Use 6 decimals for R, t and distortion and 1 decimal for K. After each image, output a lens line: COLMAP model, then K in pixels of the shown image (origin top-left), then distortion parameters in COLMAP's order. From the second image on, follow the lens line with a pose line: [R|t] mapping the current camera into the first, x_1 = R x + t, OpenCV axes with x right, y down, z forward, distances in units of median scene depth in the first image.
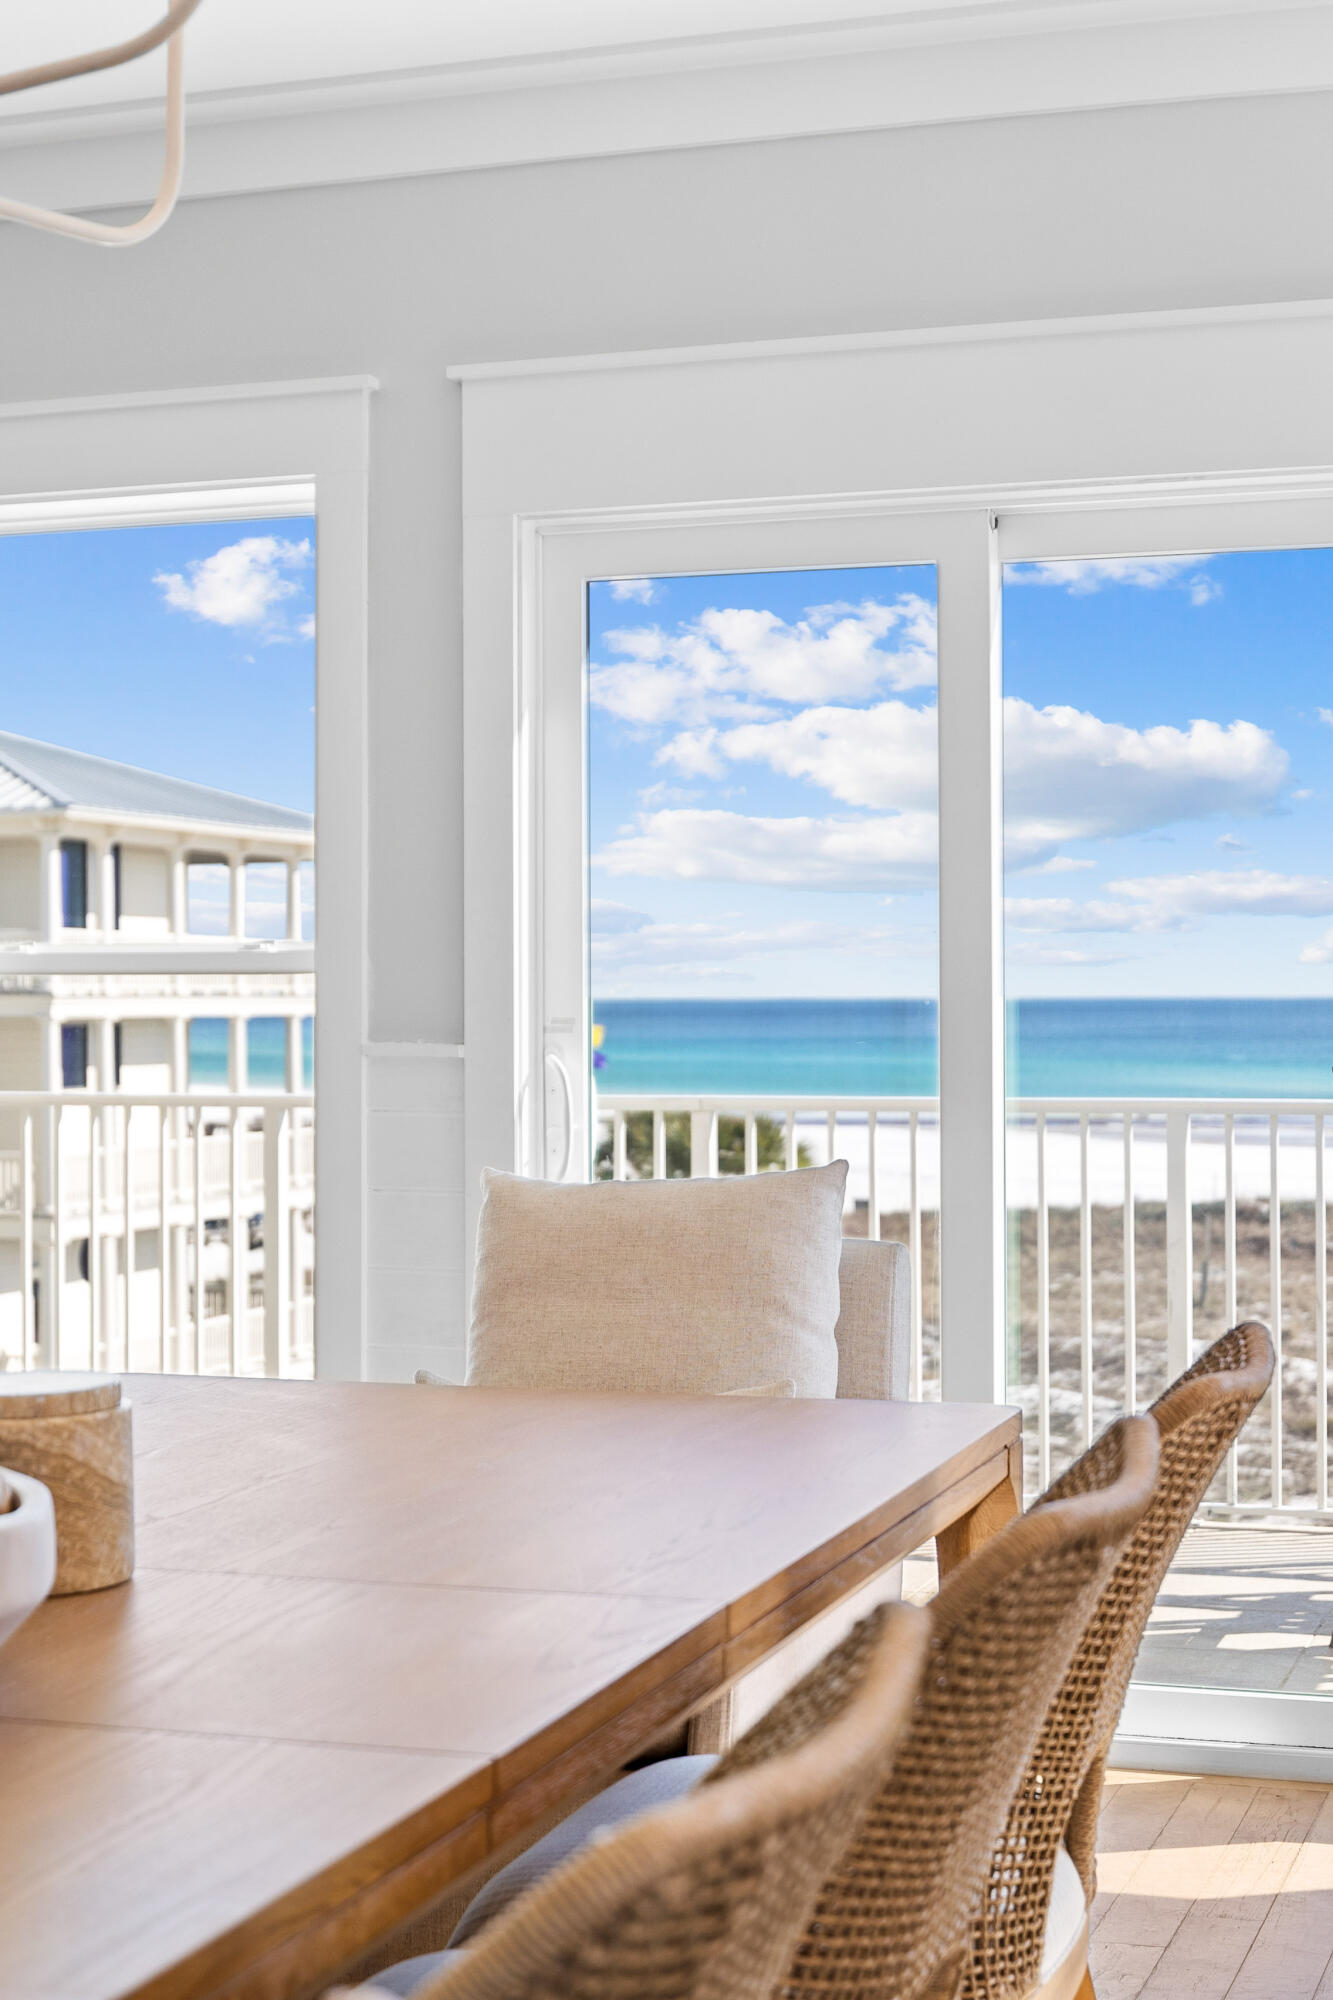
lens RADIAL K [[3131.0, 0, 660.5], [0, 3131.0, 991.7], [0, 0, 1]] dist [-0.030557, 0.000000]
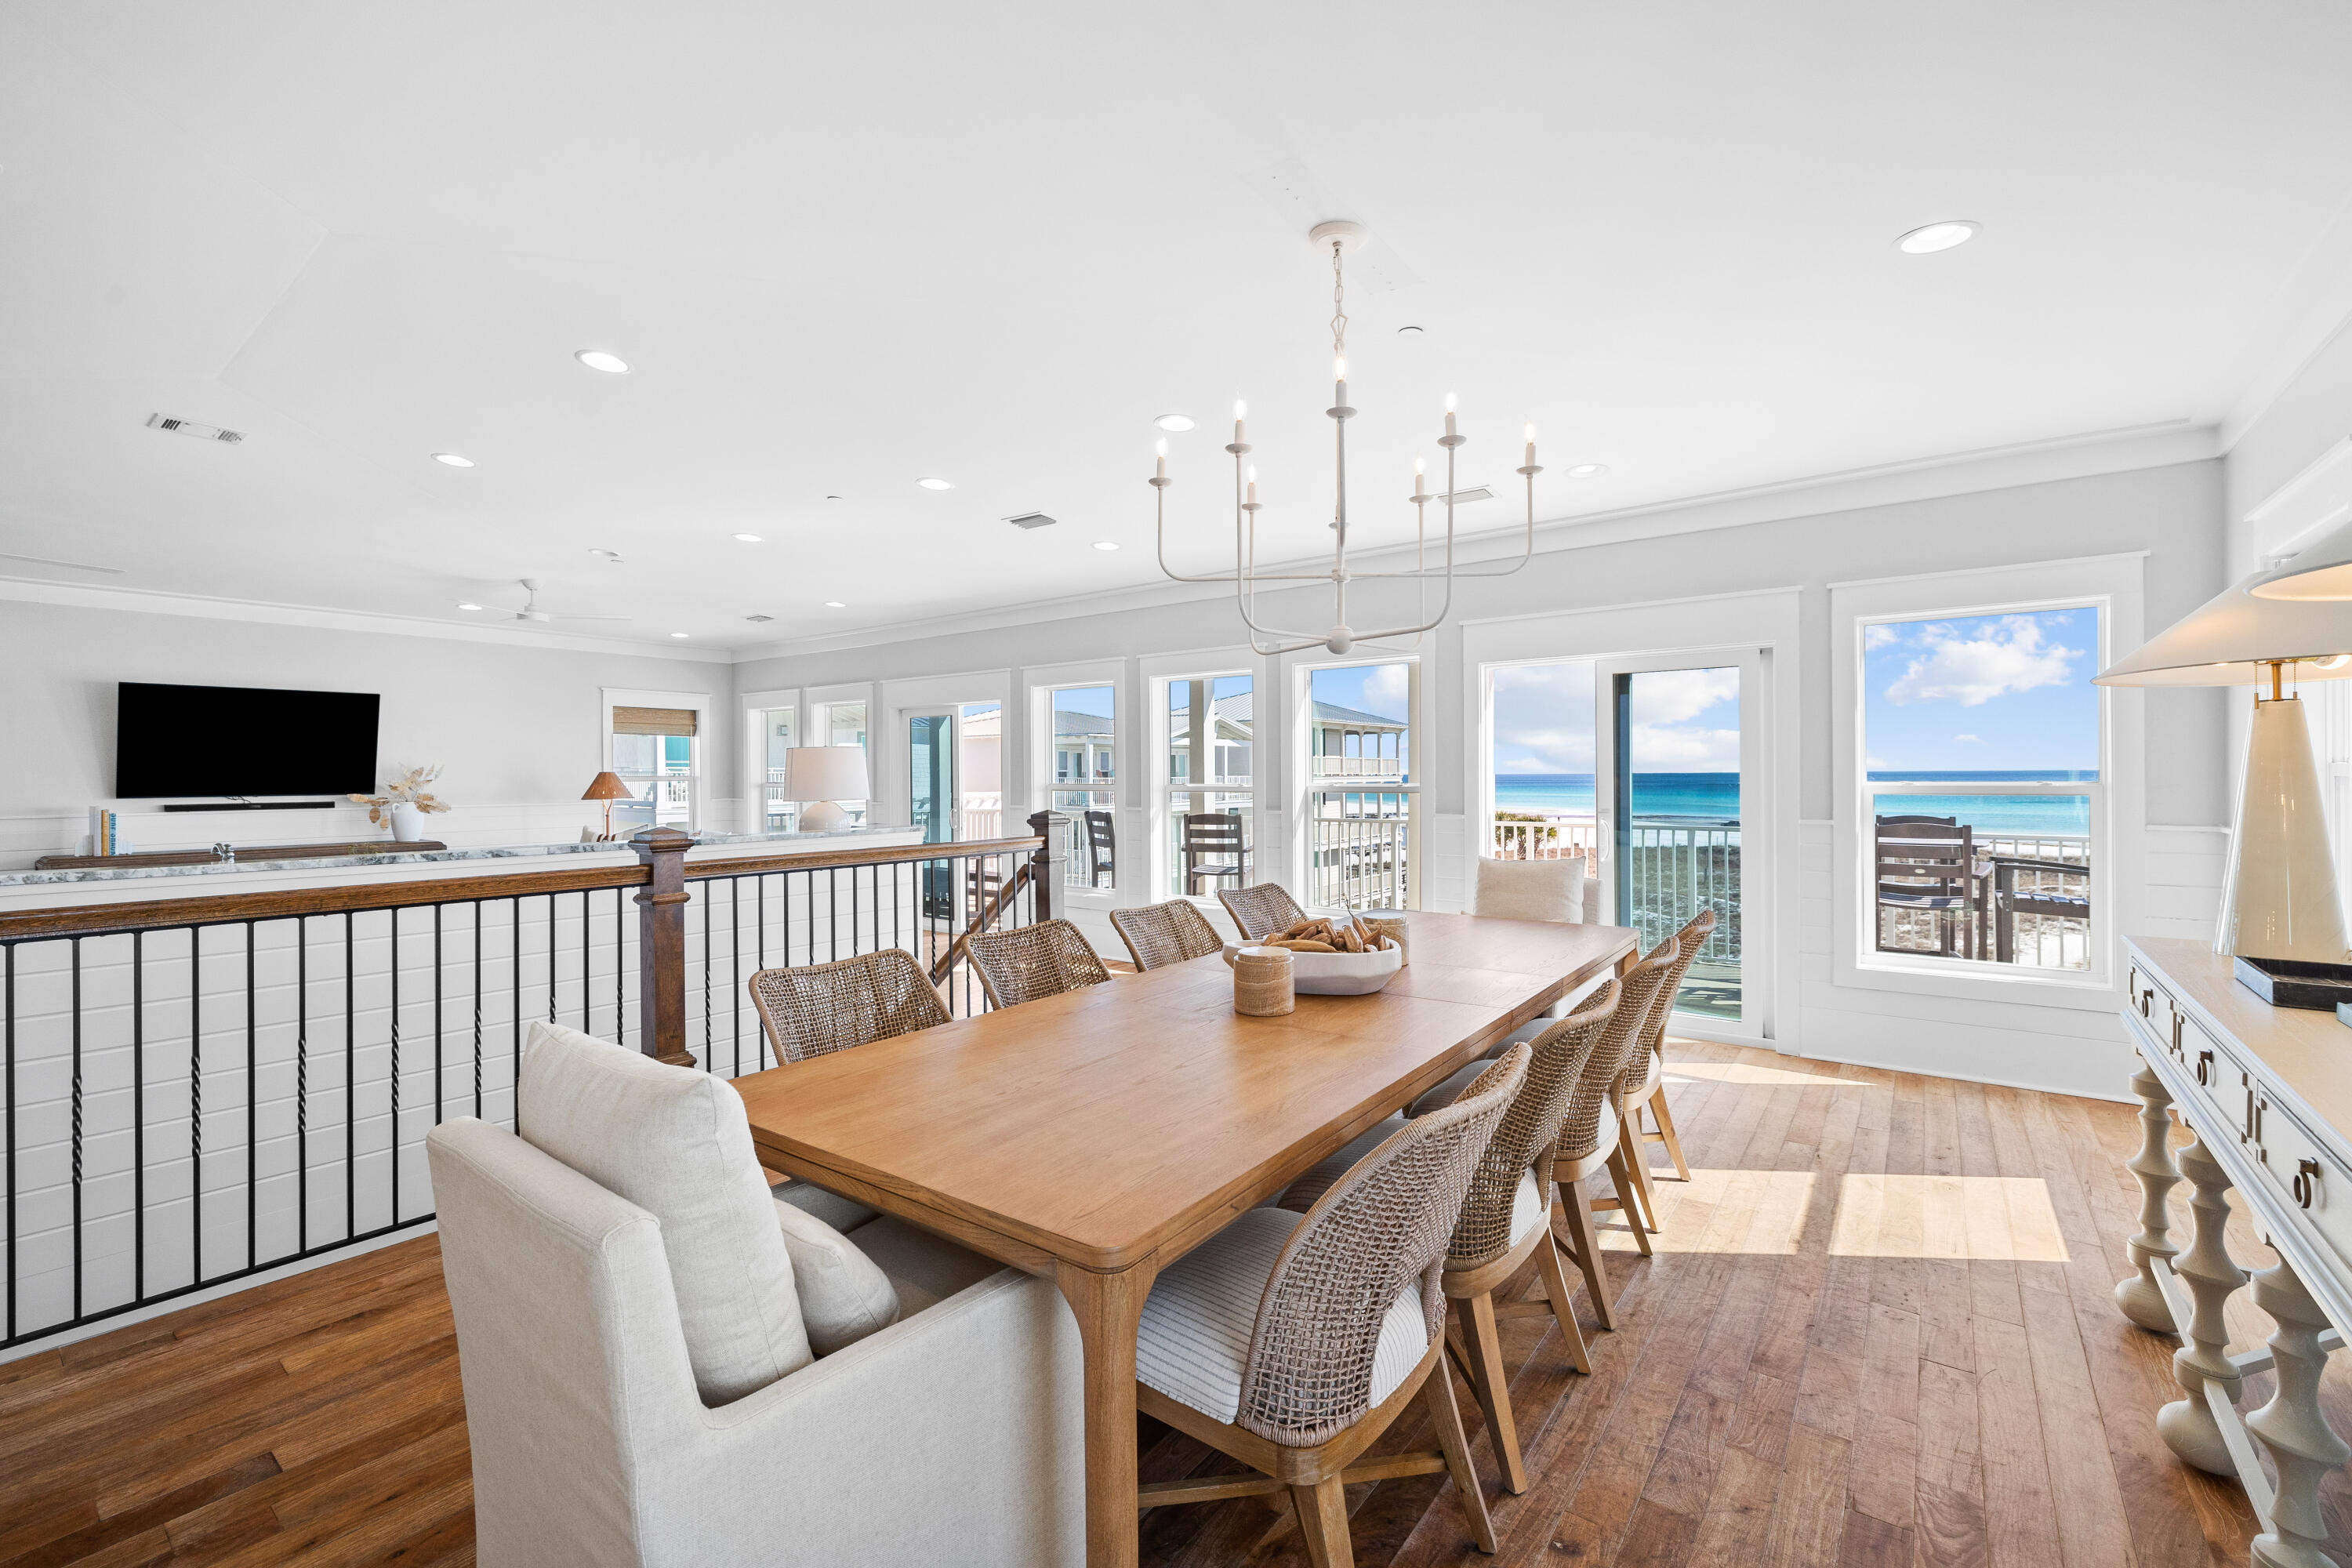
lens RADIAL K [[994.6, 0, 1176.3], [0, 994.6, 771.7], [0, 0, 1]] dist [-0.002552, 0.000380]
pose [[0.950537, -0.001659, -0.310606, -0.002545], [0.001338, 0.999998, -0.001248, -0.003398], [0.310607, 0.000771, 0.950538, -0.018124]]
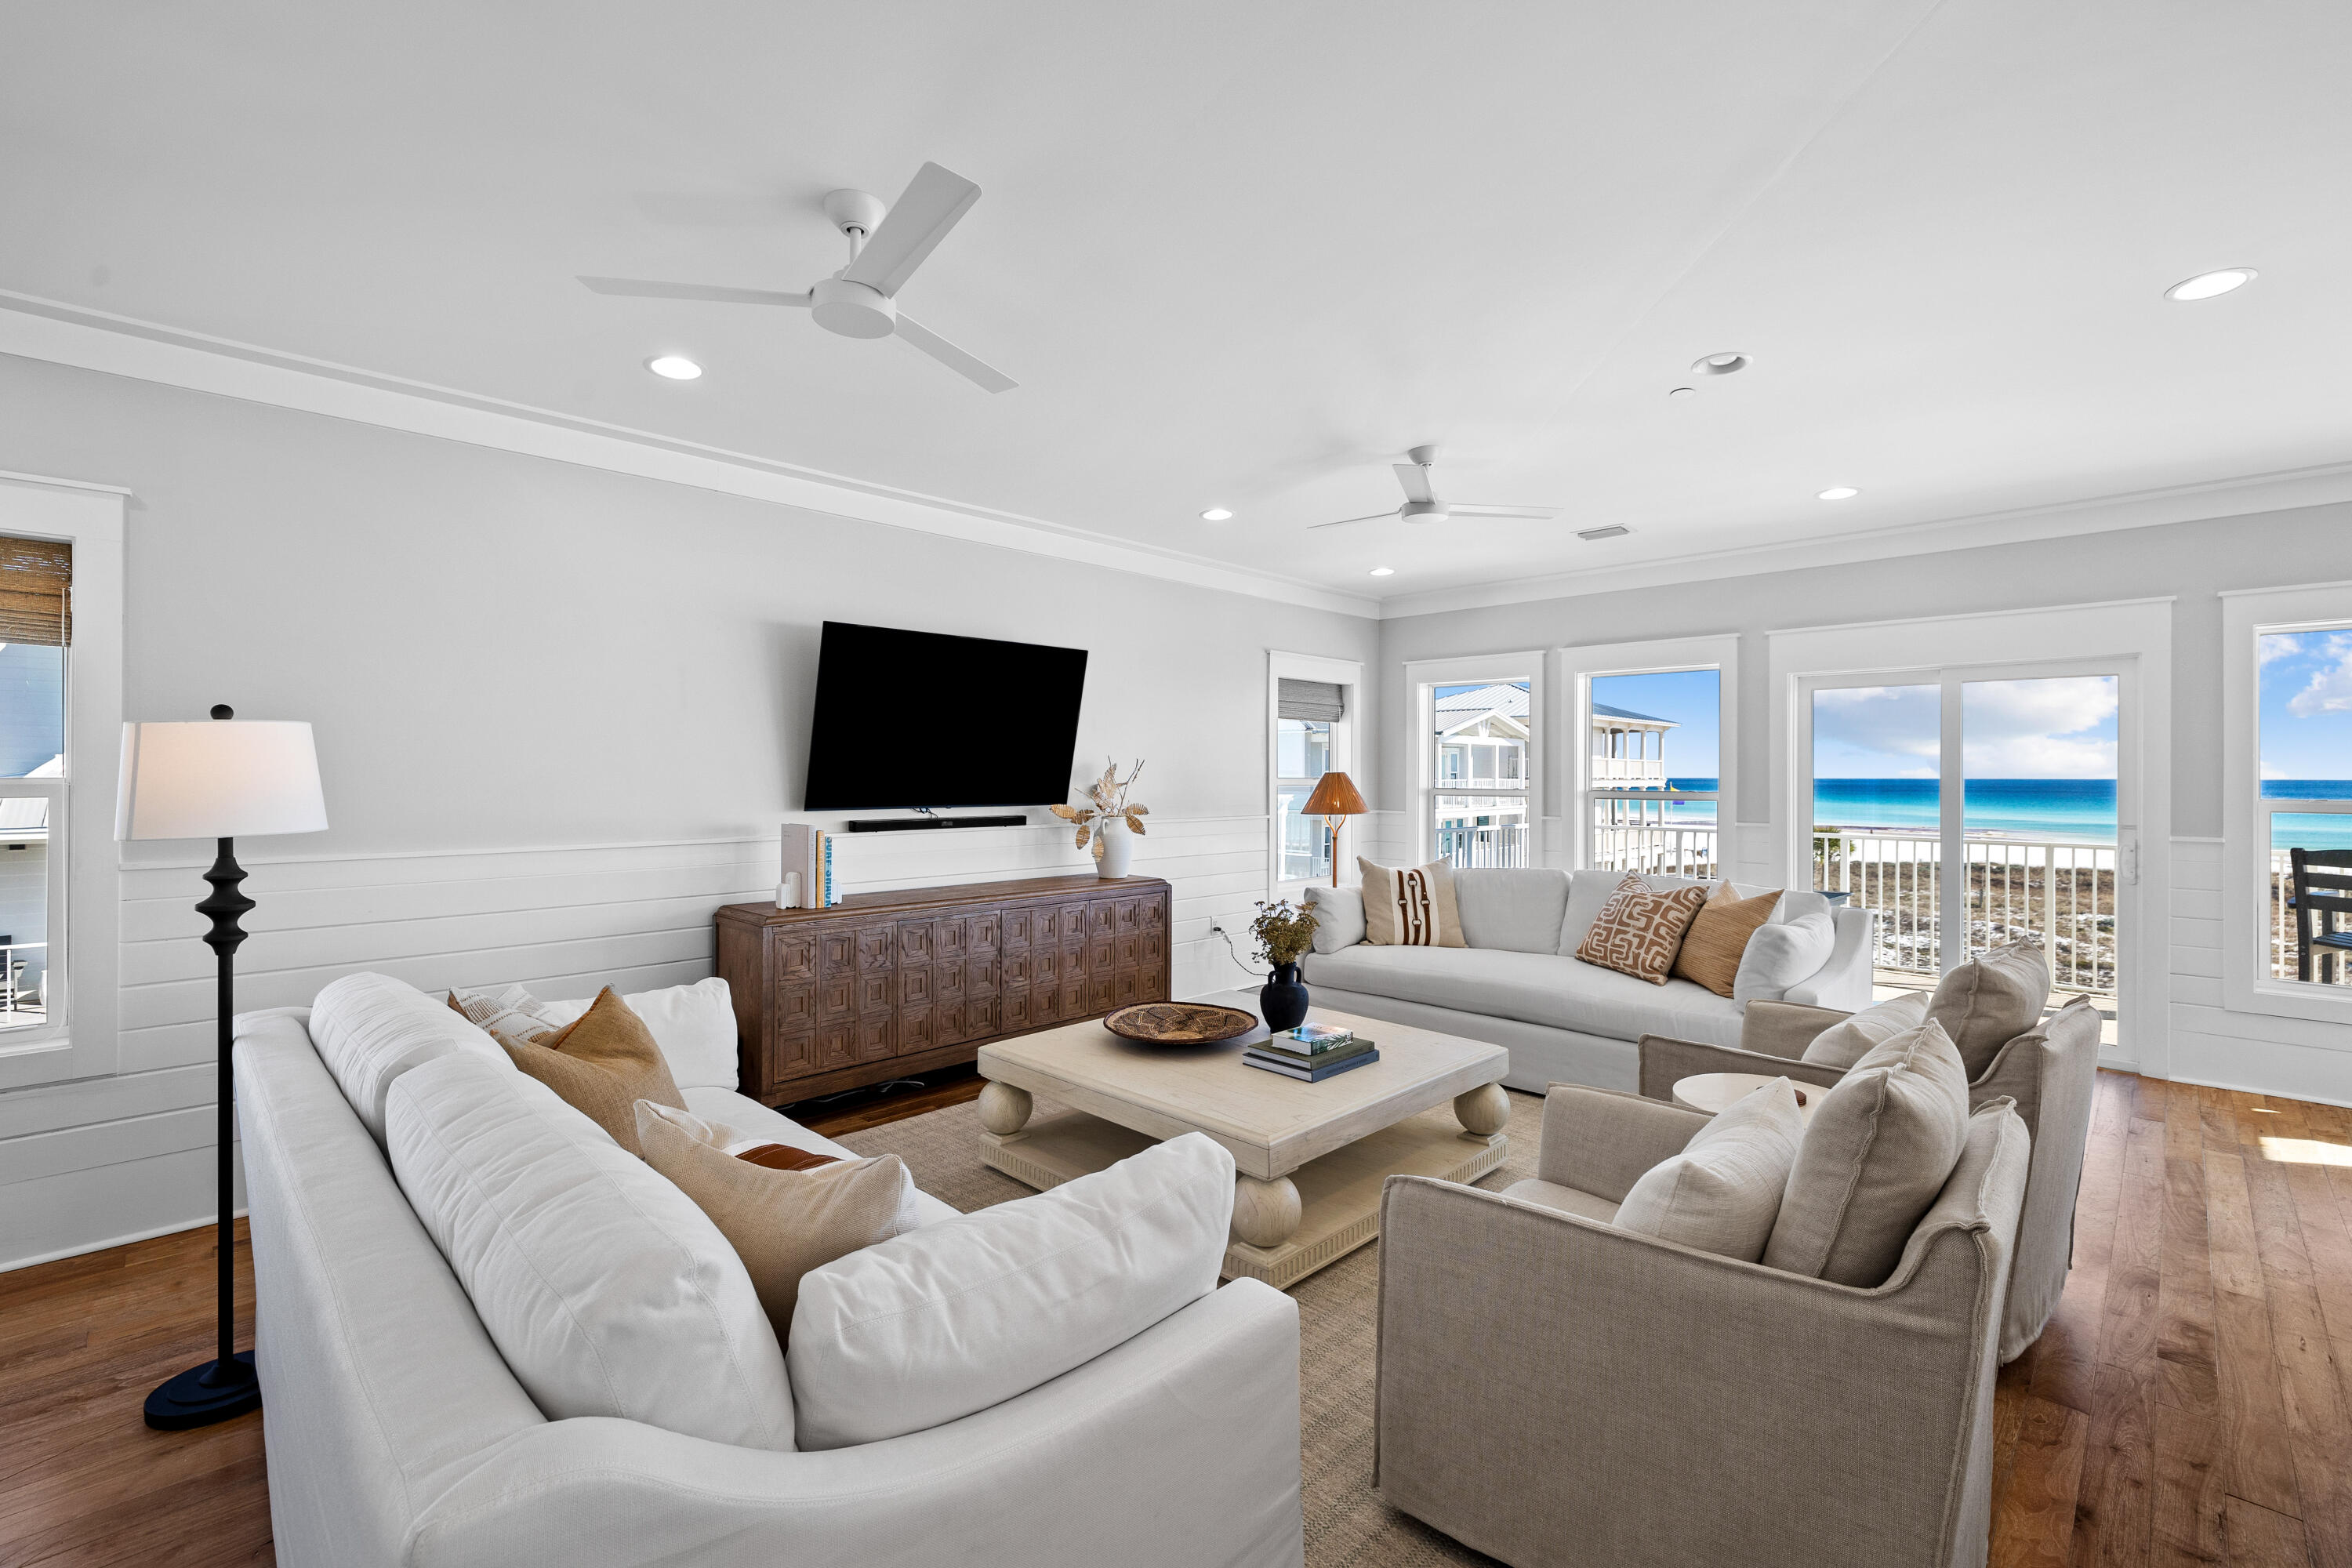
lens RADIAL K [[994.6, 0, 1172.8], [0, 994.6, 788.4], [0, 0, 1]] dist [-0.002552, 0.000380]
pose [[0.898544, 0.010938, -0.438746, -0.135845], [-0.005447, 0.999890, 0.013773, -0.003338], [0.438849, -0.009985, 0.898505, 0.007518]]
